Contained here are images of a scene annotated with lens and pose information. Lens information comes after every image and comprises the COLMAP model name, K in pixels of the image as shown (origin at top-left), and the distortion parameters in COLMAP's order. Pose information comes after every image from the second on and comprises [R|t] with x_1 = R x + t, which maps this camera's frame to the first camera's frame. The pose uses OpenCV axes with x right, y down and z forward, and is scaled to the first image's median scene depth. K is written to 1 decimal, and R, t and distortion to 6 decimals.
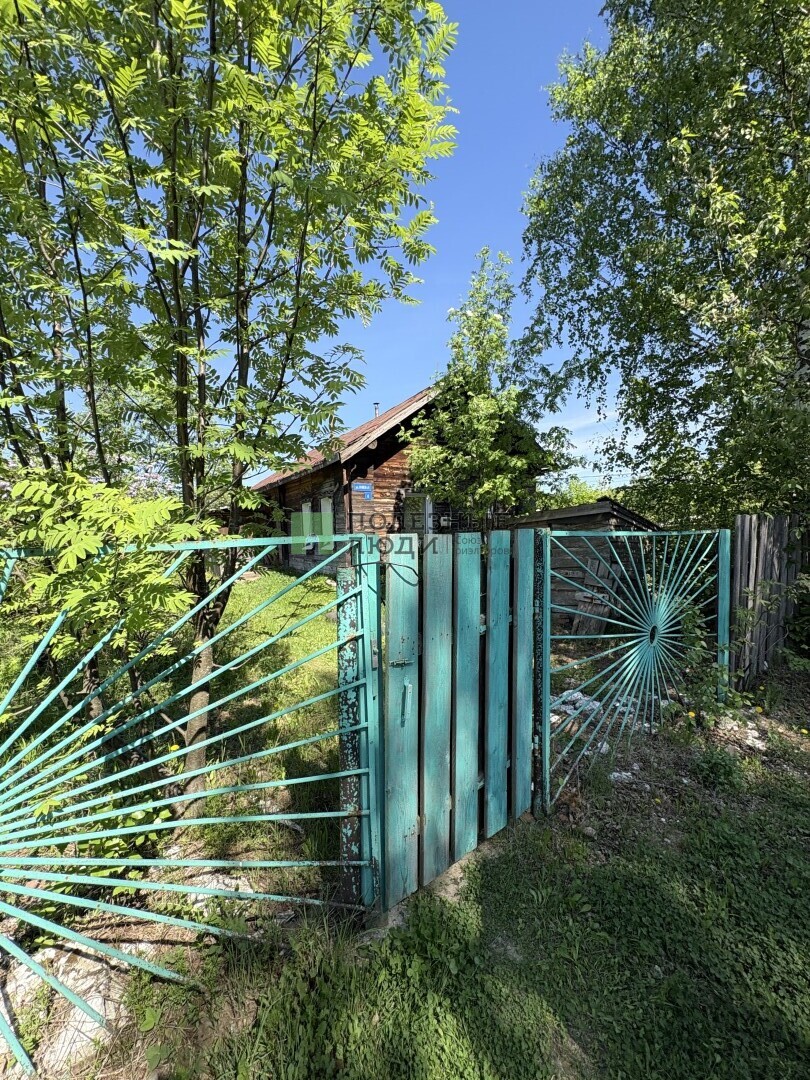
lens RADIAL K [[432.8, 0, 401.4], [0, 432.8, 538.4], [0, 0, 1]] dist [-0.002814, -0.000134]
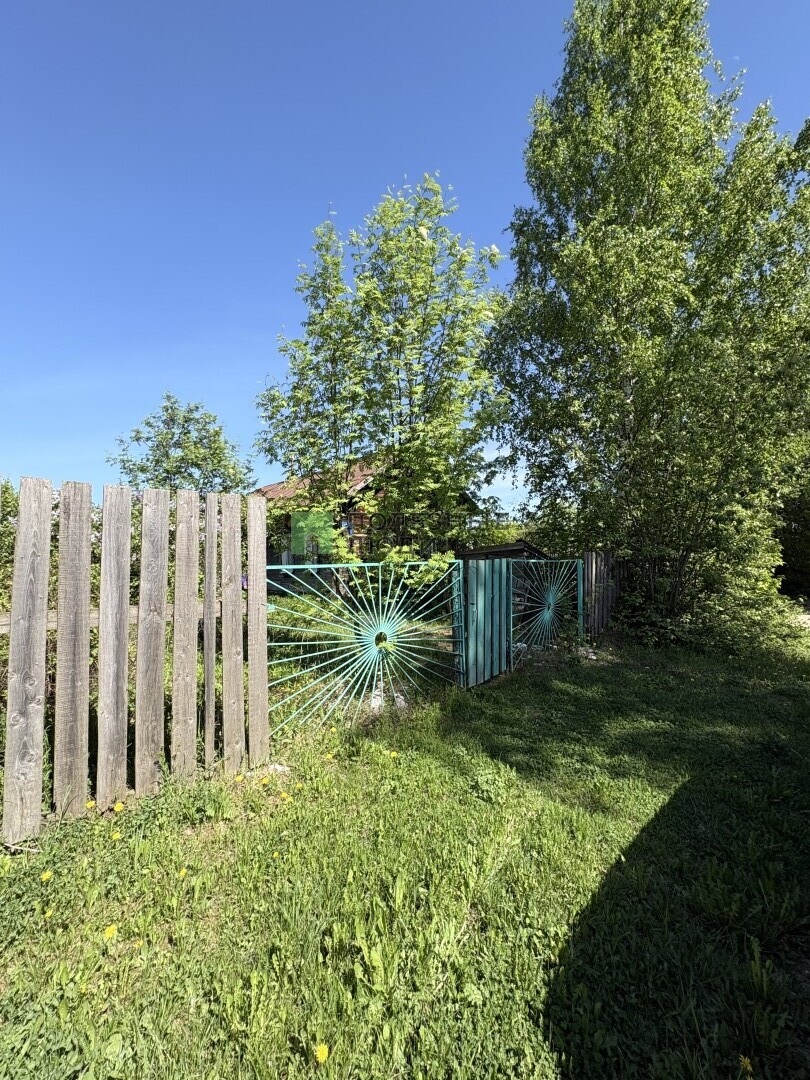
lens RADIAL K [[432.8, 0, 407.1], [0, 432.8, 538.1], [0, 0, 1]] dist [-0.002814, -0.000134]
pose [[0.976312, 0.013833, 0.215924, -0.230828], [0.000060, 0.997937, -0.064206, 0.005350], [-0.216367, 0.062698, 0.974297, -0.387321]]
